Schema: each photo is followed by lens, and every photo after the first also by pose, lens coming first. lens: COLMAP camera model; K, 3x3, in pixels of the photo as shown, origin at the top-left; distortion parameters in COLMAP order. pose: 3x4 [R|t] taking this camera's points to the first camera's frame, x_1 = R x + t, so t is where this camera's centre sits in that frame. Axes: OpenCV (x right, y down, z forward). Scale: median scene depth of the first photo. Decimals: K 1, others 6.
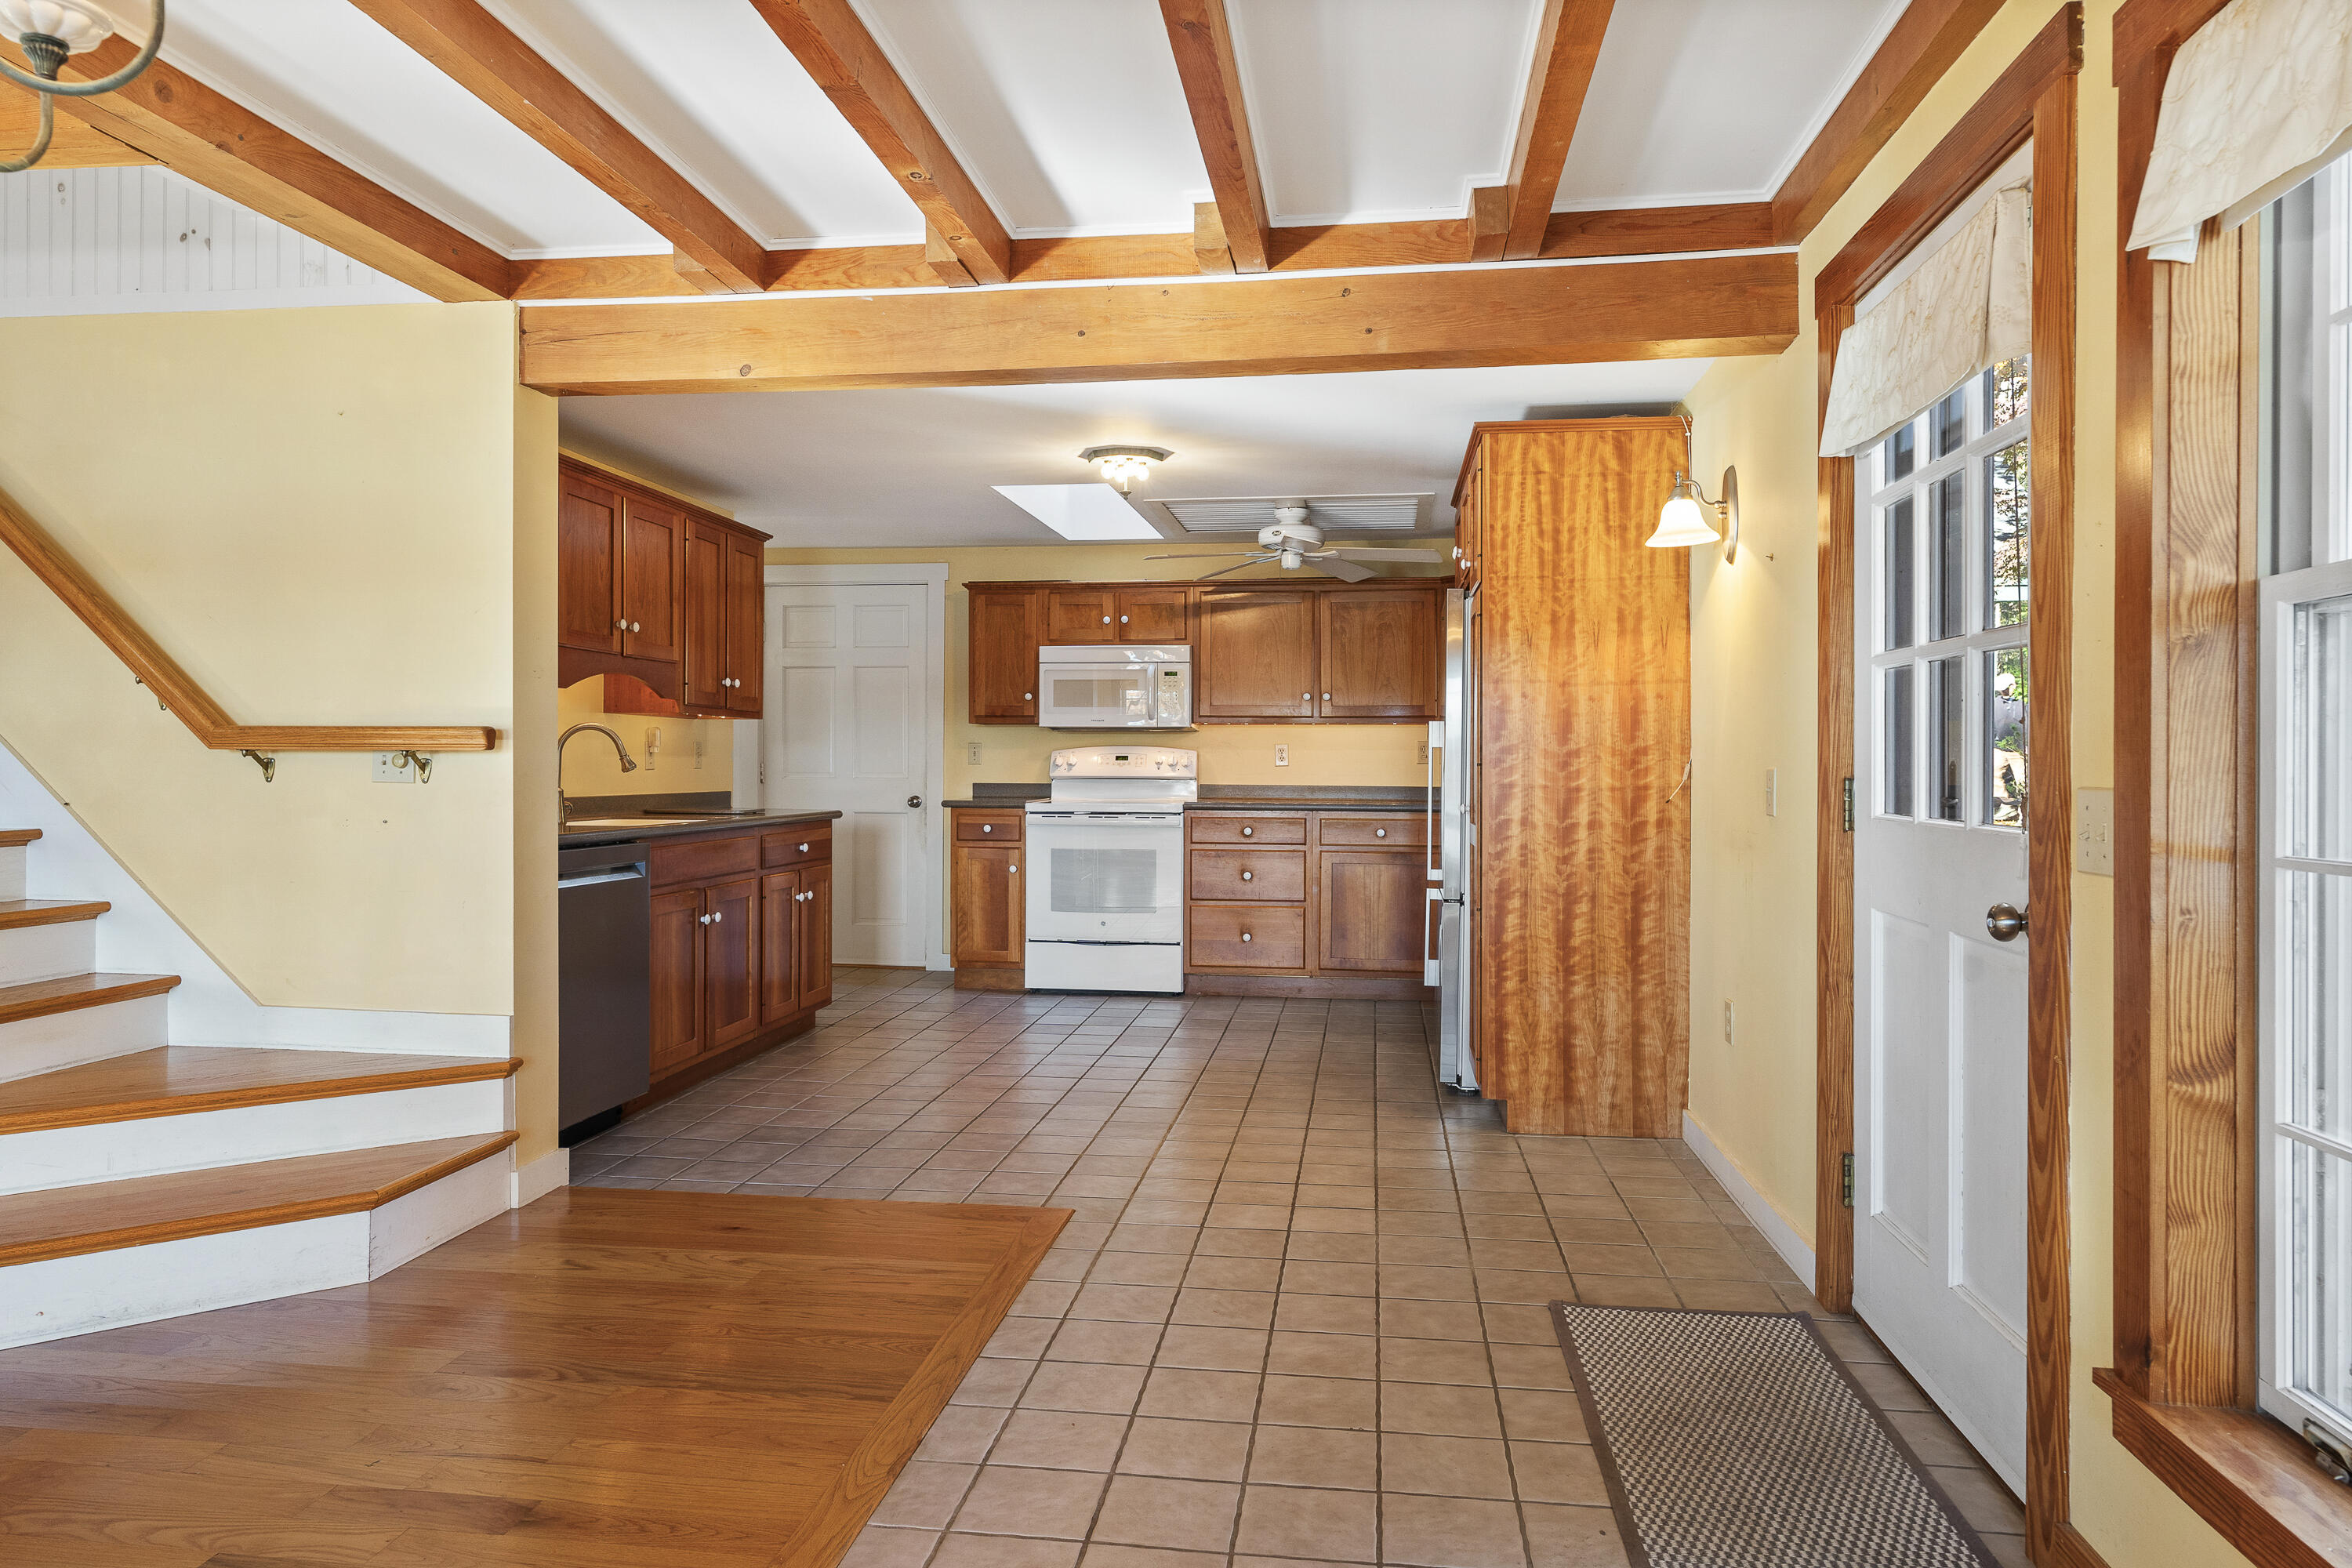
lens RADIAL K [[1495.4, 0, 1167.3], [0, 1495.4, 772.1], [0, 0, 1]] dist [0.002283, 0.001908]
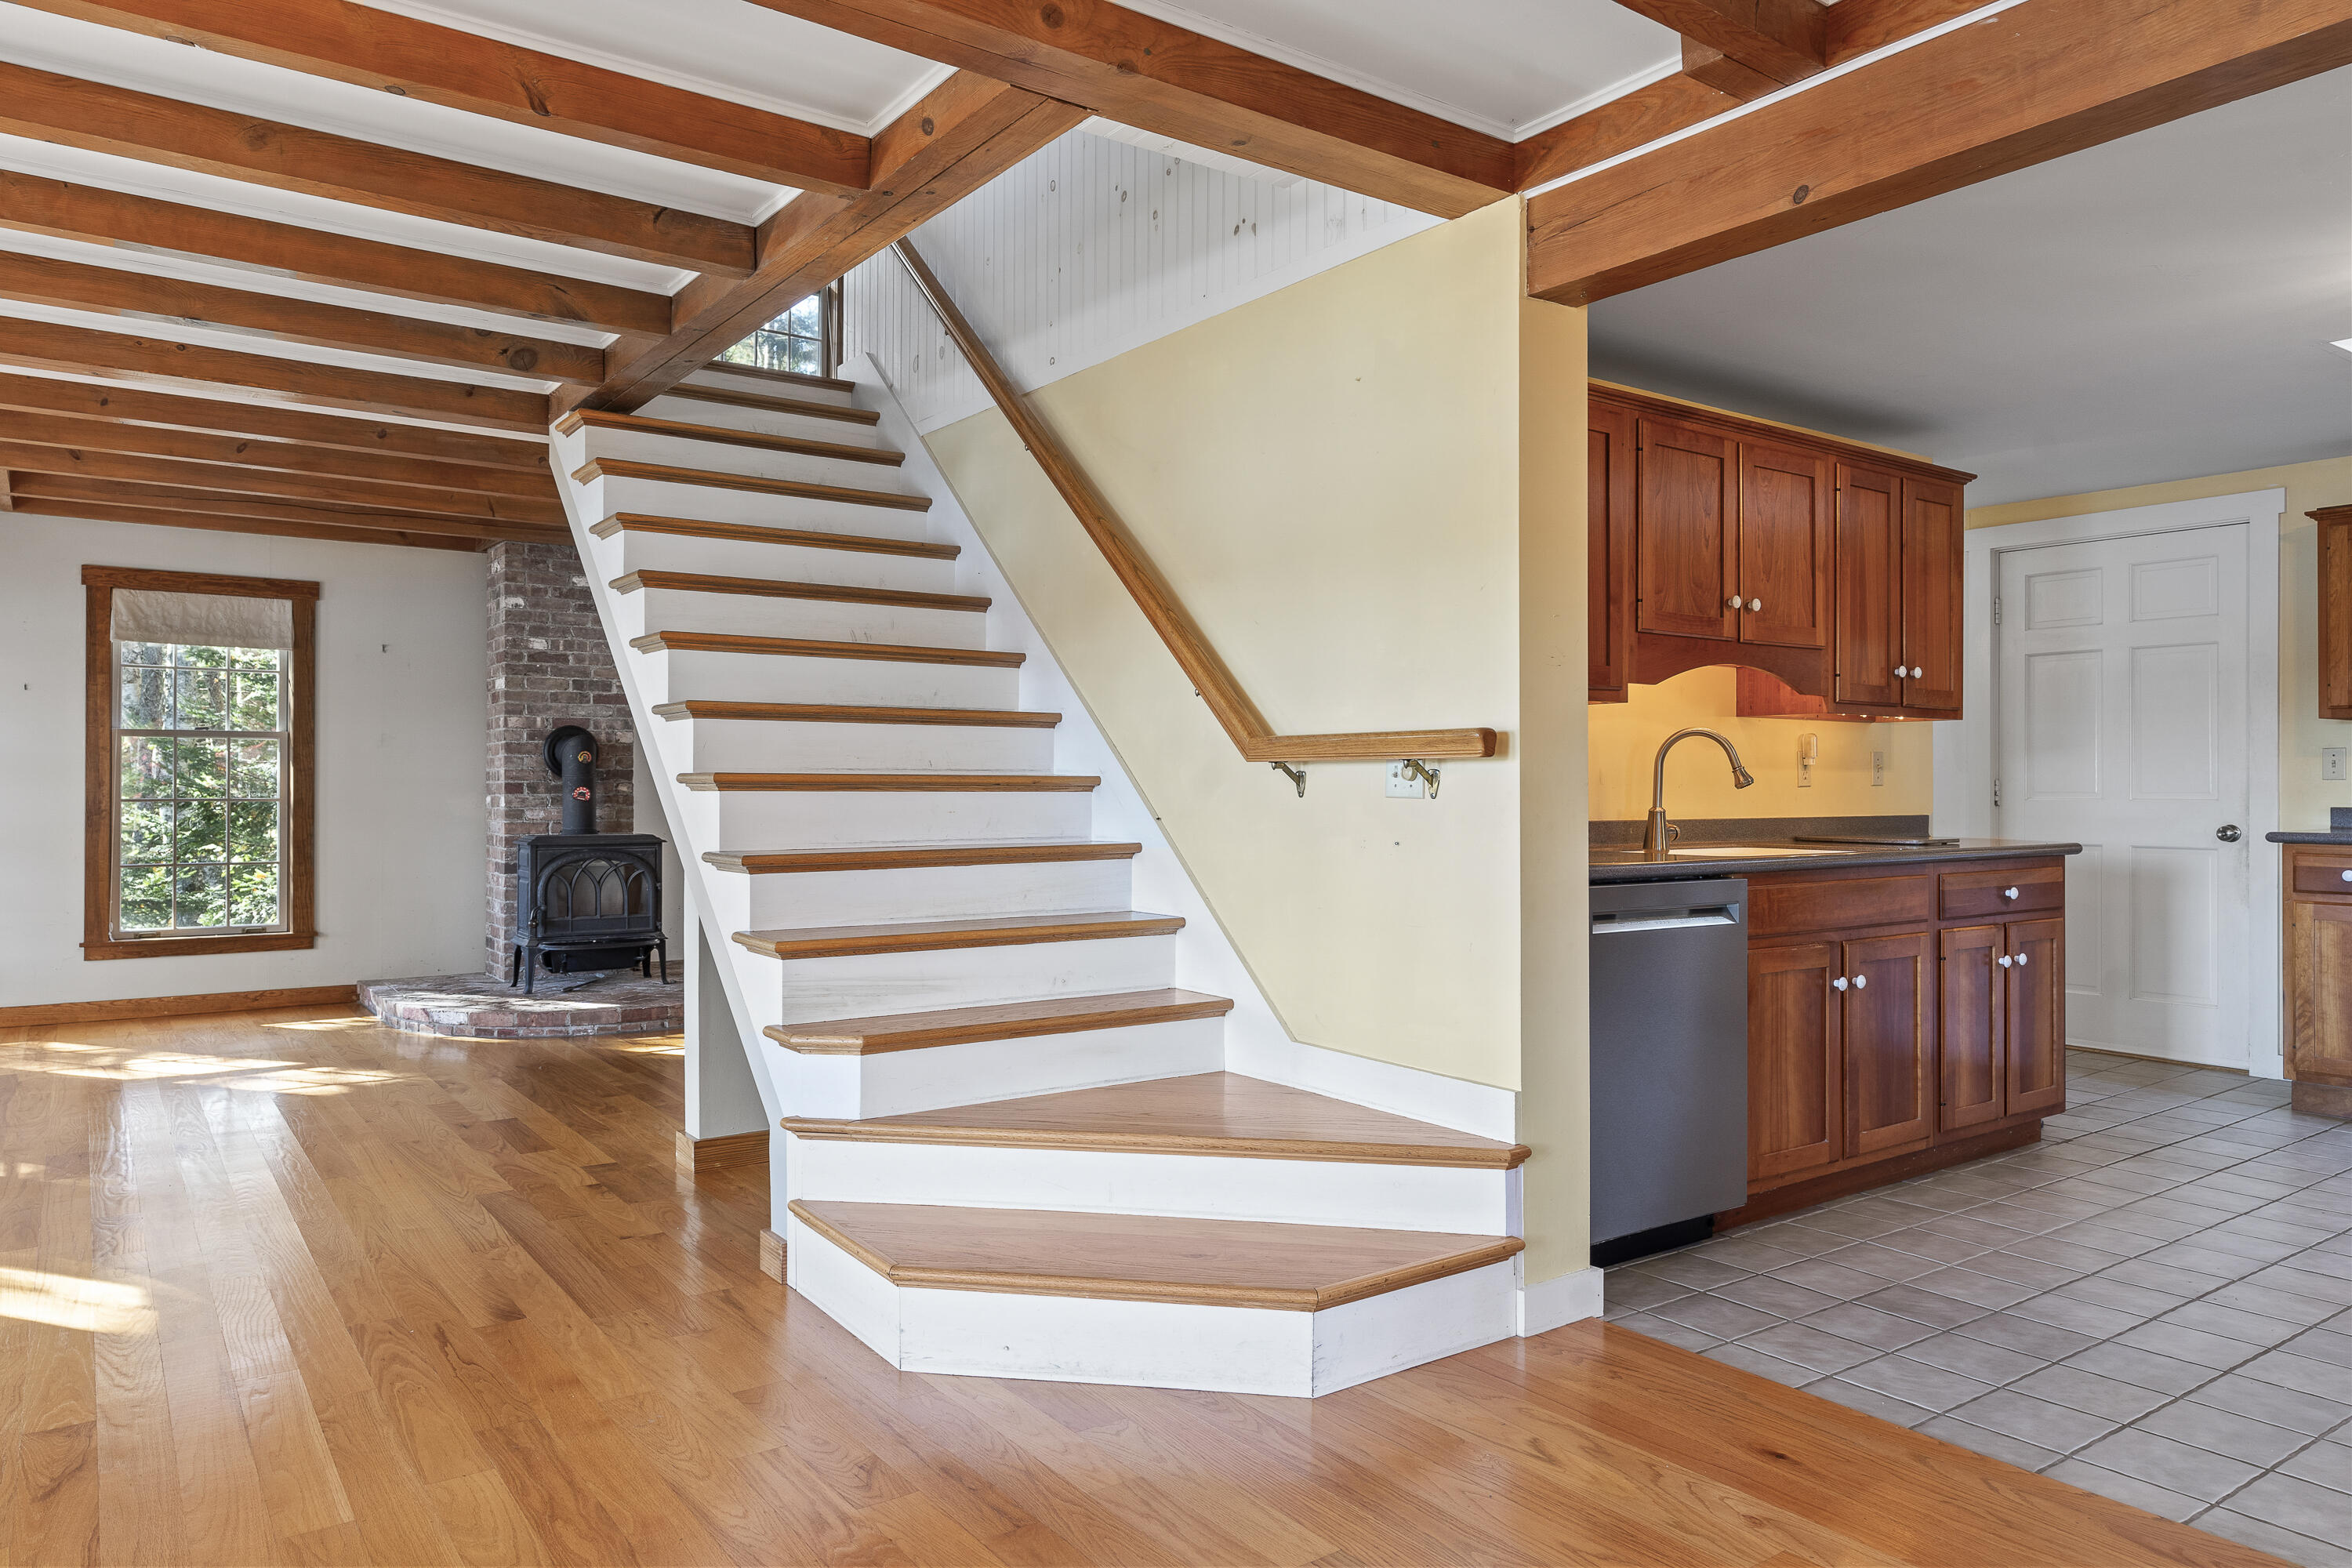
lens RADIAL K [[1529.3, 0, 1172.1], [0, 1529.3, 782.2], [0, 0, 1]] dist [-0.003058, 0.006760]
pose [[0.687693, -0.005471, -0.725981, 0.020737], [-0.001585, 0.999958, -0.009038, 0.005127], [0.726000, 0.007366, 0.687655, 0.253003]]
